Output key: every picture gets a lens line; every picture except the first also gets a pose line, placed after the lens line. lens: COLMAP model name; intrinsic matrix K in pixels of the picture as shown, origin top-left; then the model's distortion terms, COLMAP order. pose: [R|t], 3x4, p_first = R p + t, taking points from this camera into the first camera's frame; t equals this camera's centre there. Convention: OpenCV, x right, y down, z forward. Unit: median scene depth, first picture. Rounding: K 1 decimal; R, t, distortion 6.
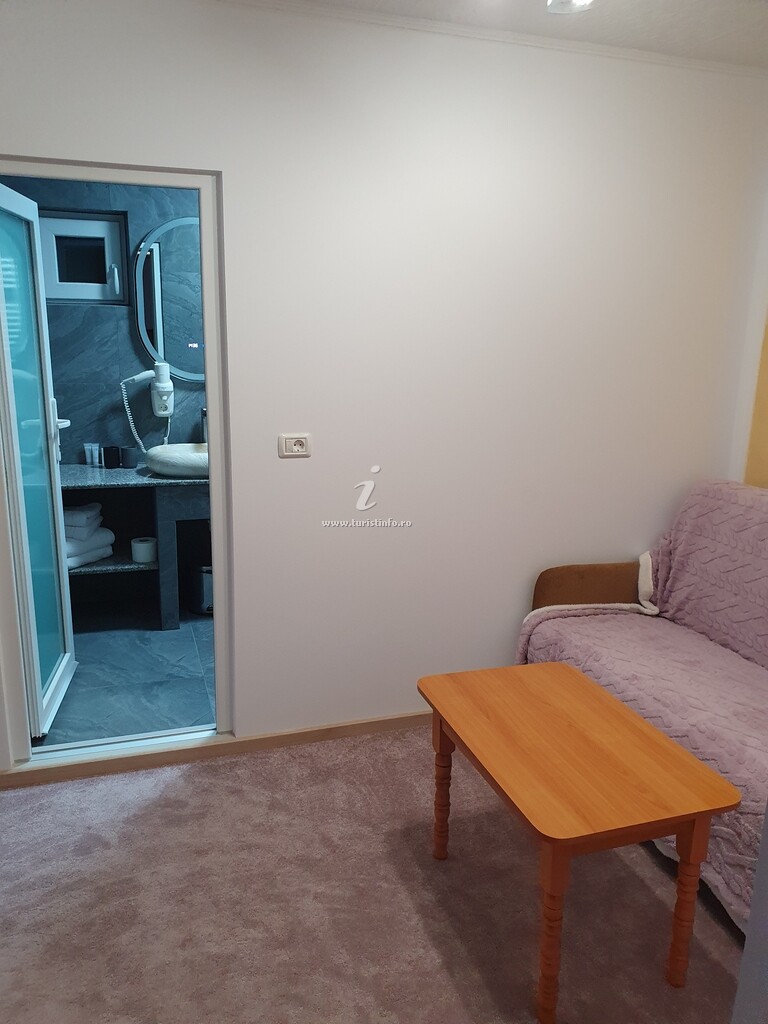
lens RADIAL K [[805.8, 0, 384.0], [0, 805.8, 512.0], [0, 0, 1]] dist [0.002230, -0.000343]
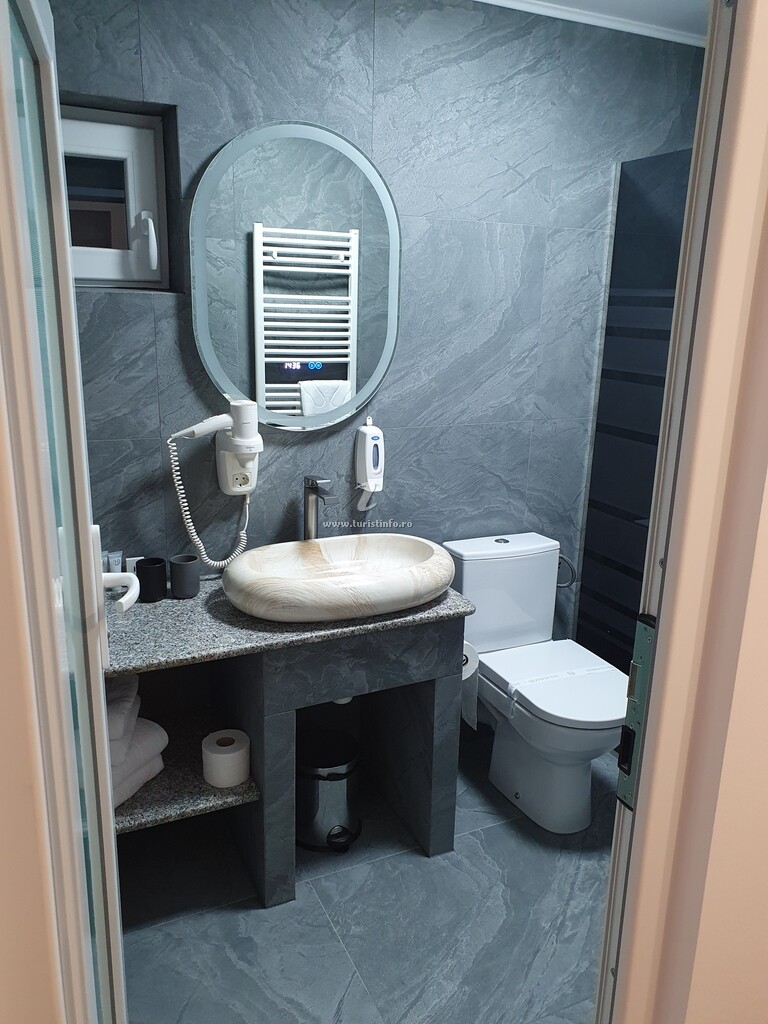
lens RADIAL K [[795.9, 0, 384.0], [0, 795.9, 512.0], [0, 0, 1]] dist [0.011293, 0.006574]
pose [[0.993330, -0.027633, 0.111948, -0.244842], [0.025654, 0.999489, 0.019082, -0.118689], [-0.112418, -0.016083, 0.993531, 0.465654]]
